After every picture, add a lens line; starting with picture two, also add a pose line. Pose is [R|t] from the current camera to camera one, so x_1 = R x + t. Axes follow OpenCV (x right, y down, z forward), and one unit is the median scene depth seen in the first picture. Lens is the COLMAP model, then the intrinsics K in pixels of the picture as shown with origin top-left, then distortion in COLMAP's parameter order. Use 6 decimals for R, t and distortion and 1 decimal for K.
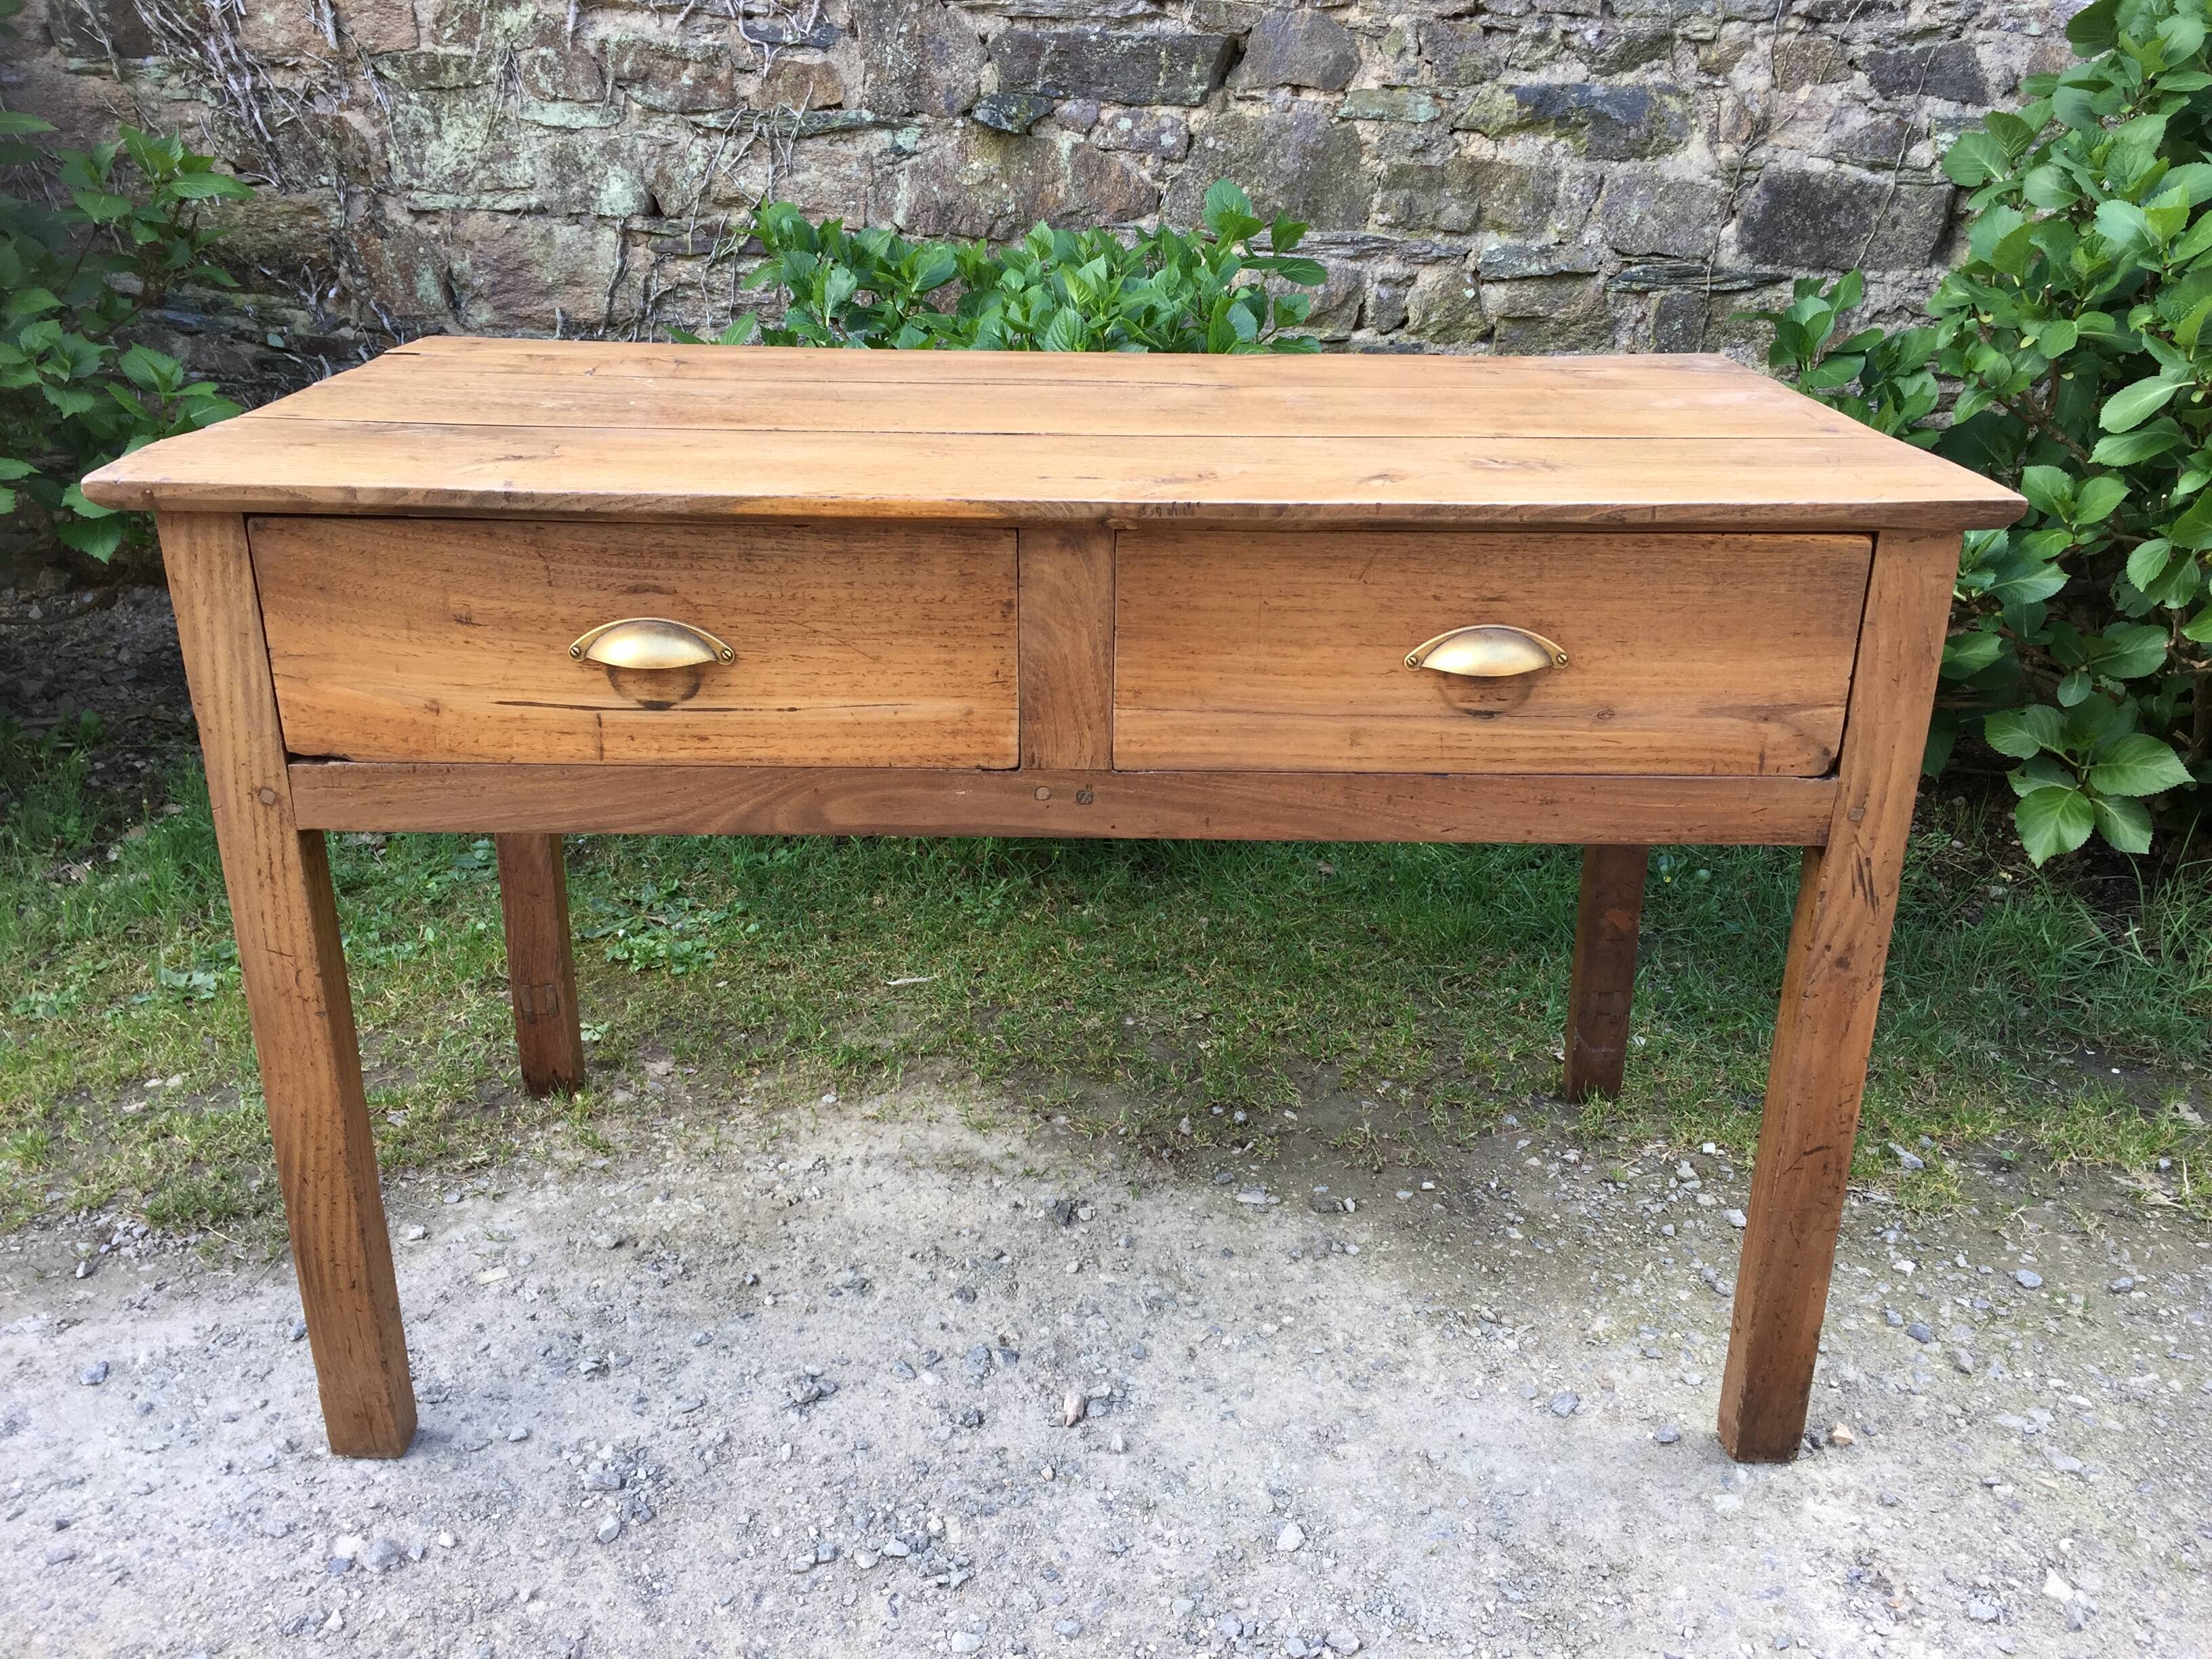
lens RADIAL K [[1893.0, 0, 1120.7], [0, 1893.0, 831.8], [0, 0, 1]] dist [0.094382, -0.132744]
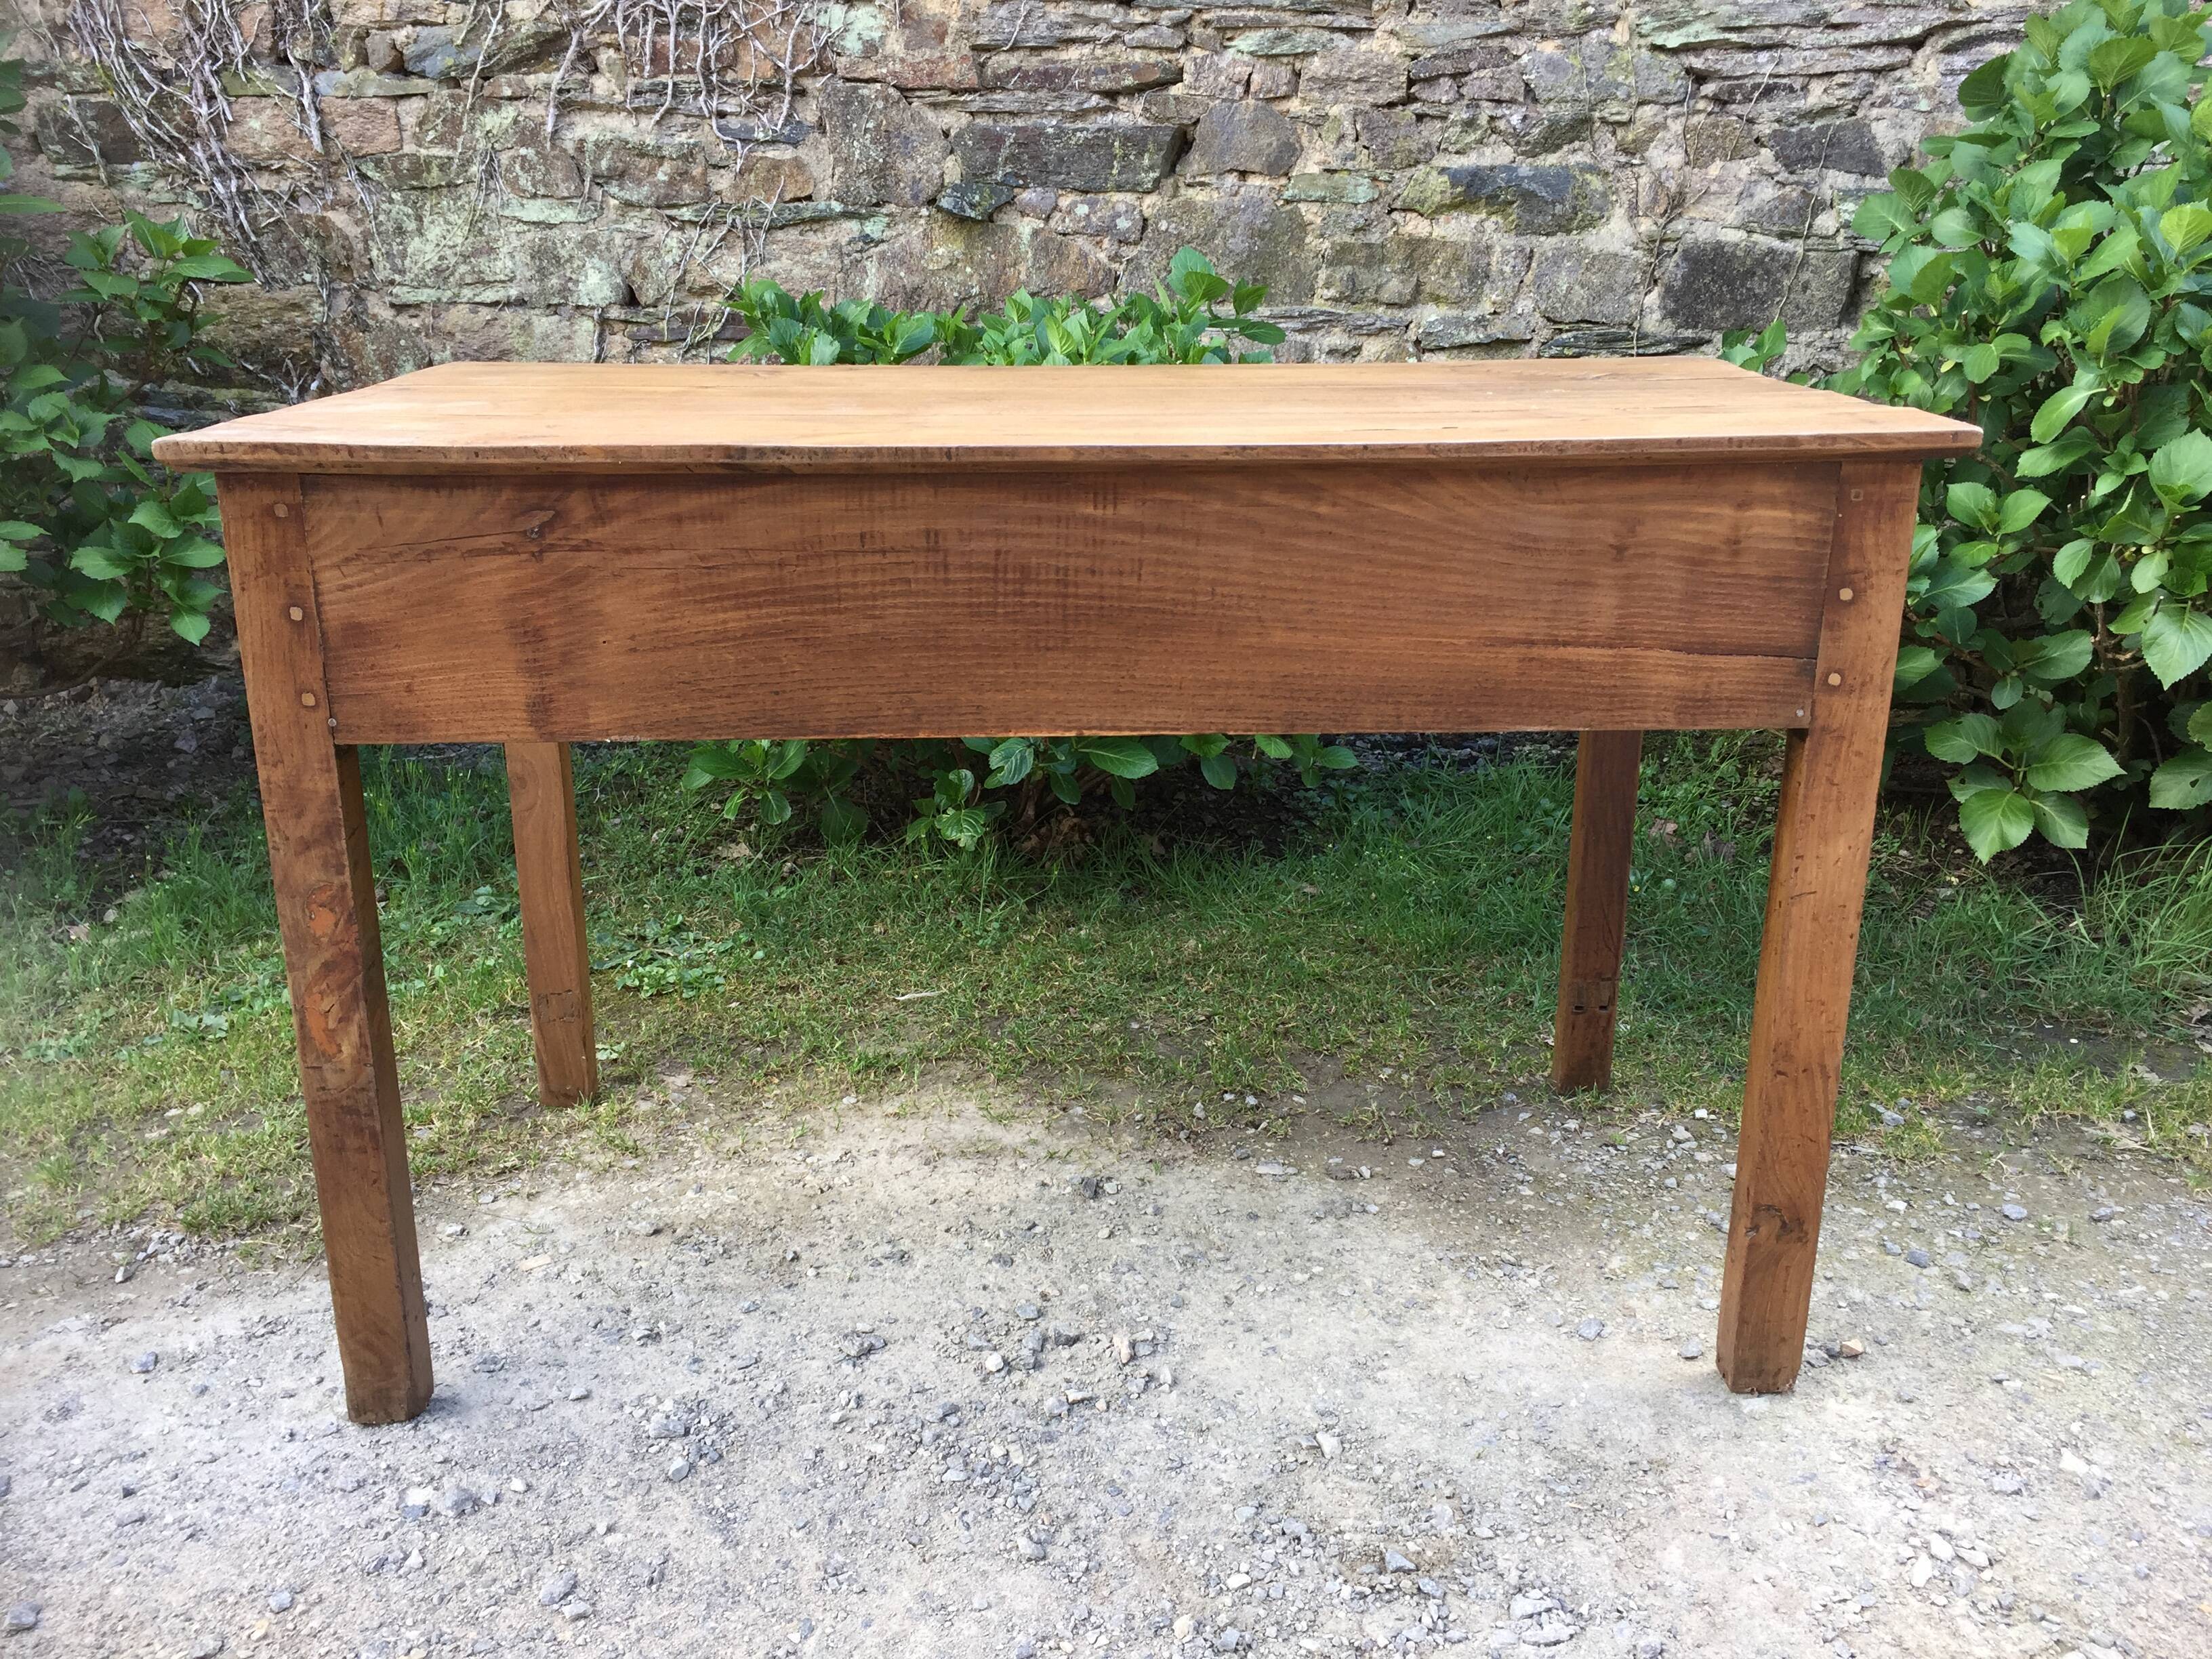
lens RADIAL K [[1896.9, 0, 1118.1], [0, 1896.9, 830.5], [0, 0, 1]] dist [0.095283, -0.132803]
pose [[0.998690, -0.029637, 0.041704, -0.032153], [0.032836, 0.996394, -0.078238, 0.054984], [-0.039234, 0.079505, 0.996062, -0.026172]]
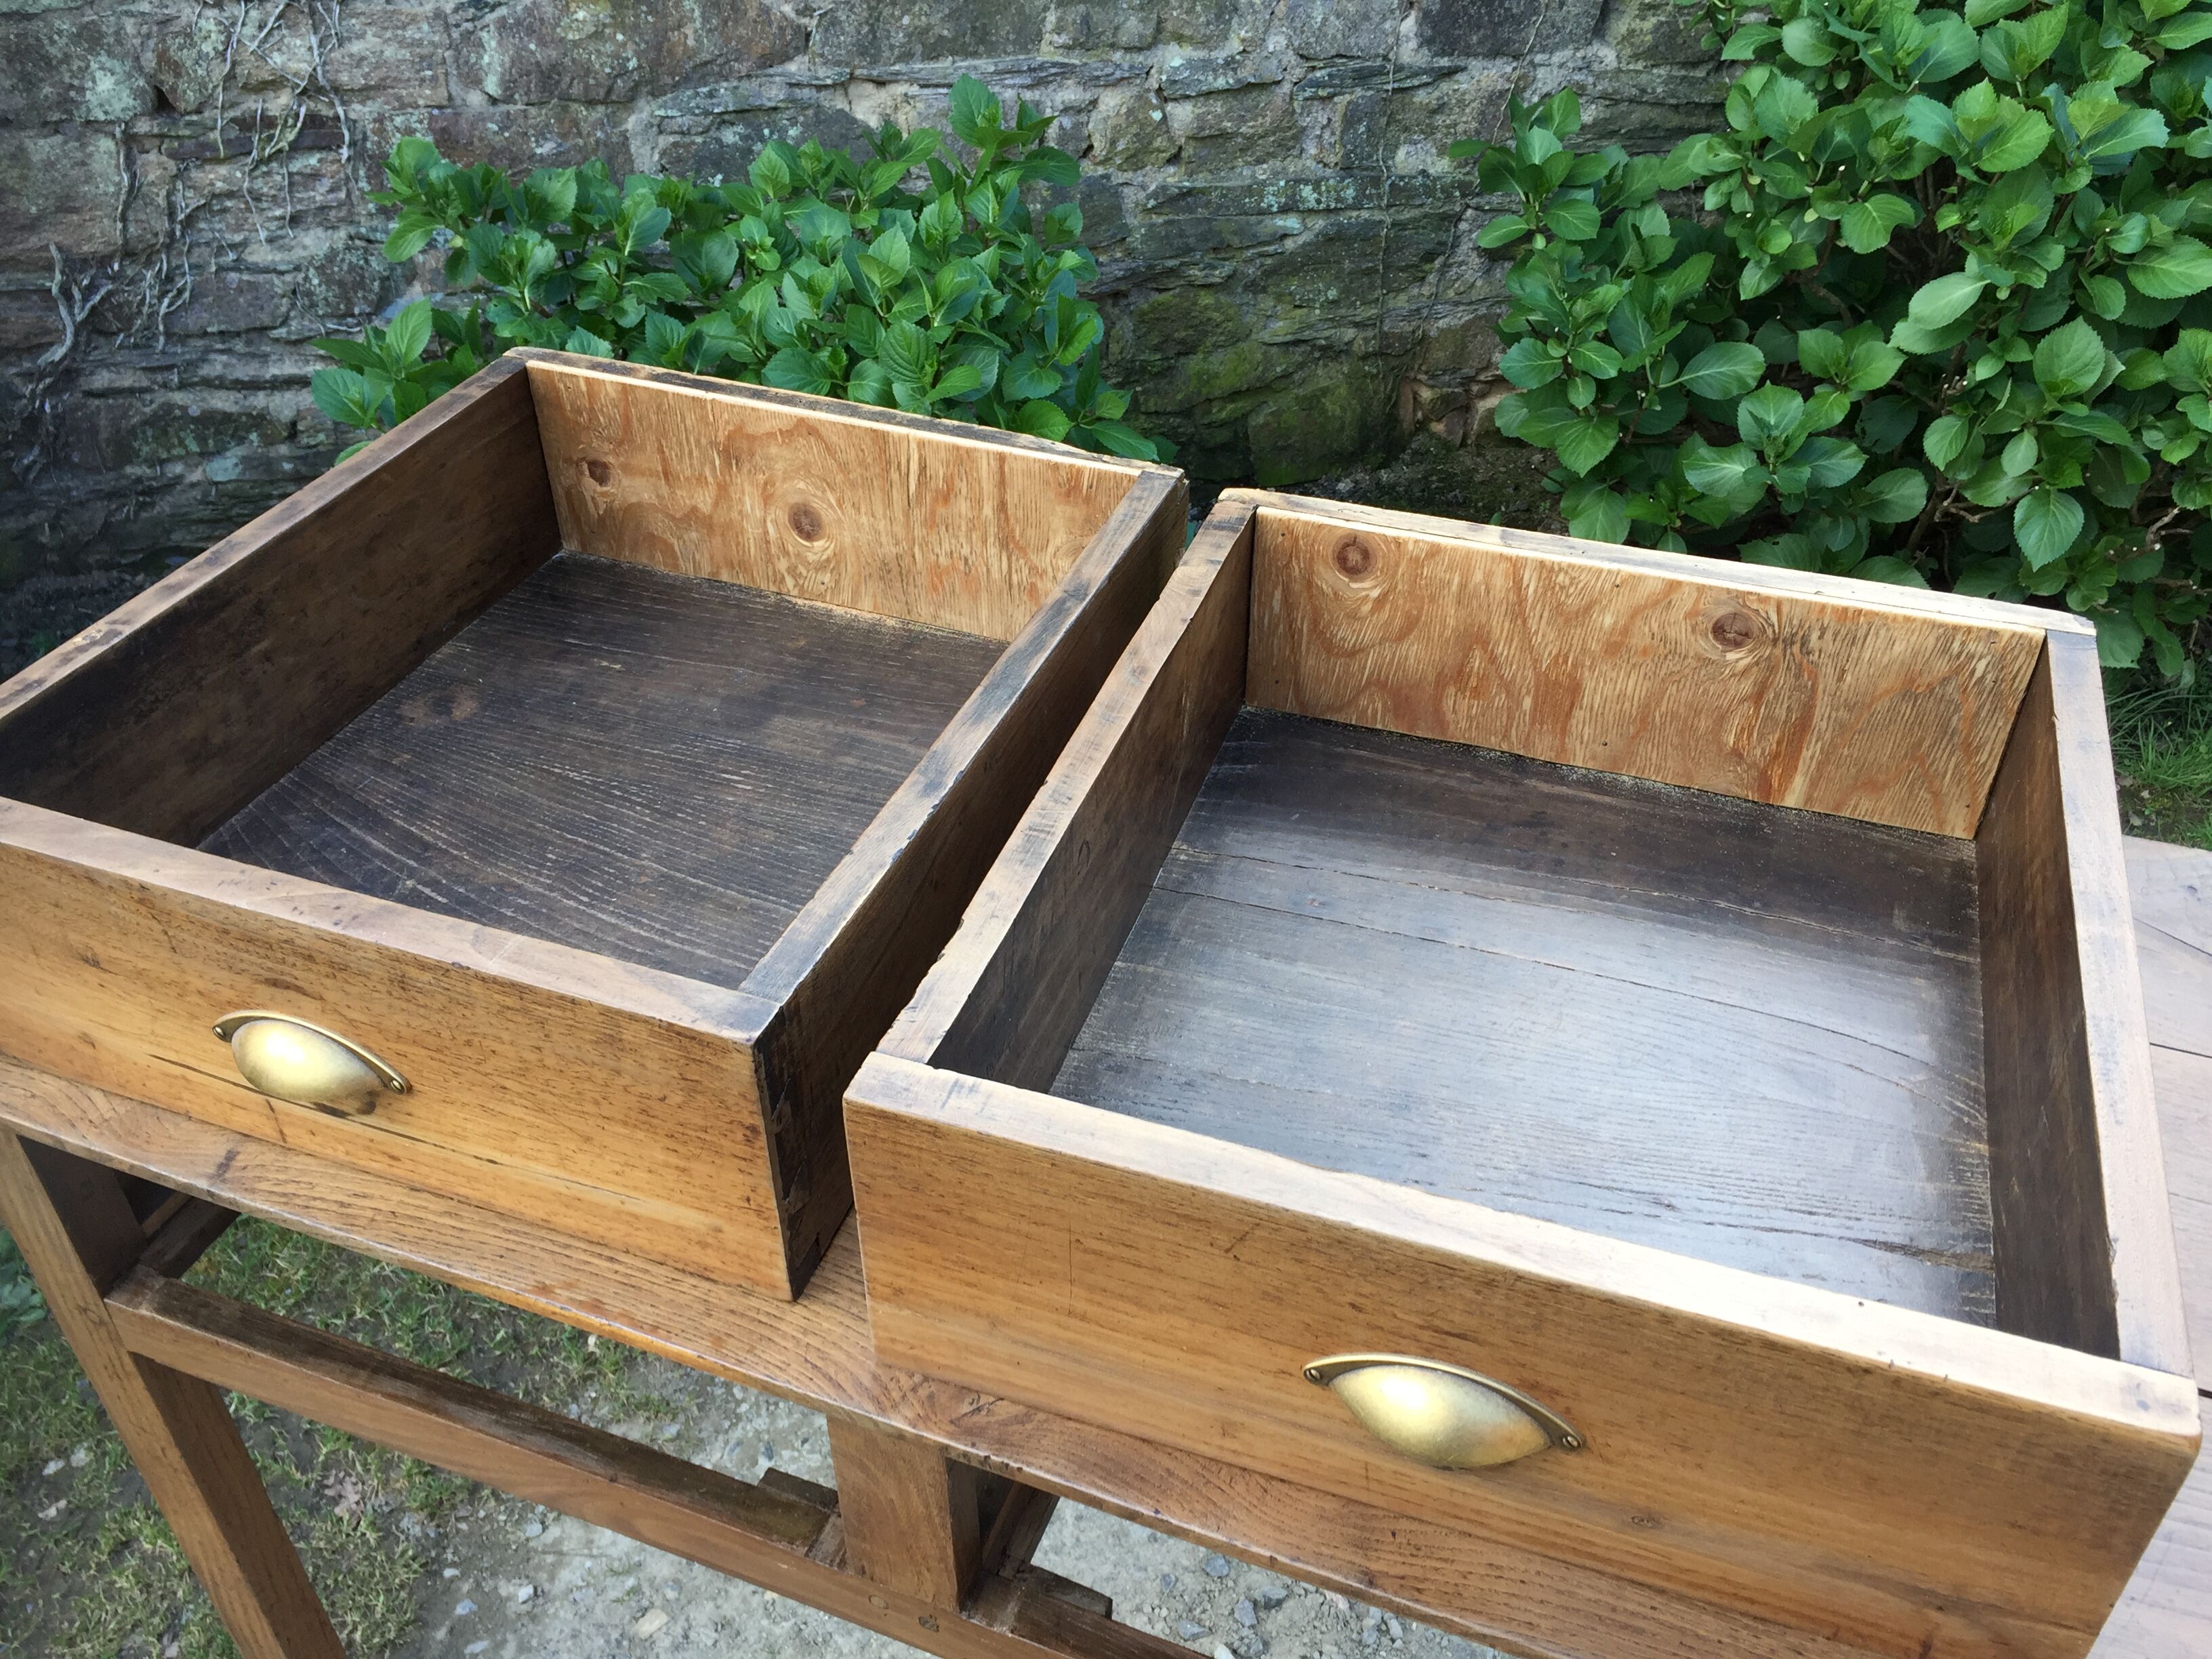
lens RADIAL K [[1896.9, 0, 1118.1], [0, 1896.9, 830.5], [0, 0, 1]] dist [0.095283, -0.132803]
pose [[0.931694, -0.215918, 0.292107, -0.180980], [0.140968, 0.956057, 0.257067, -0.197115], [-0.334776, -0.198330, 0.921190, 0.092654]]
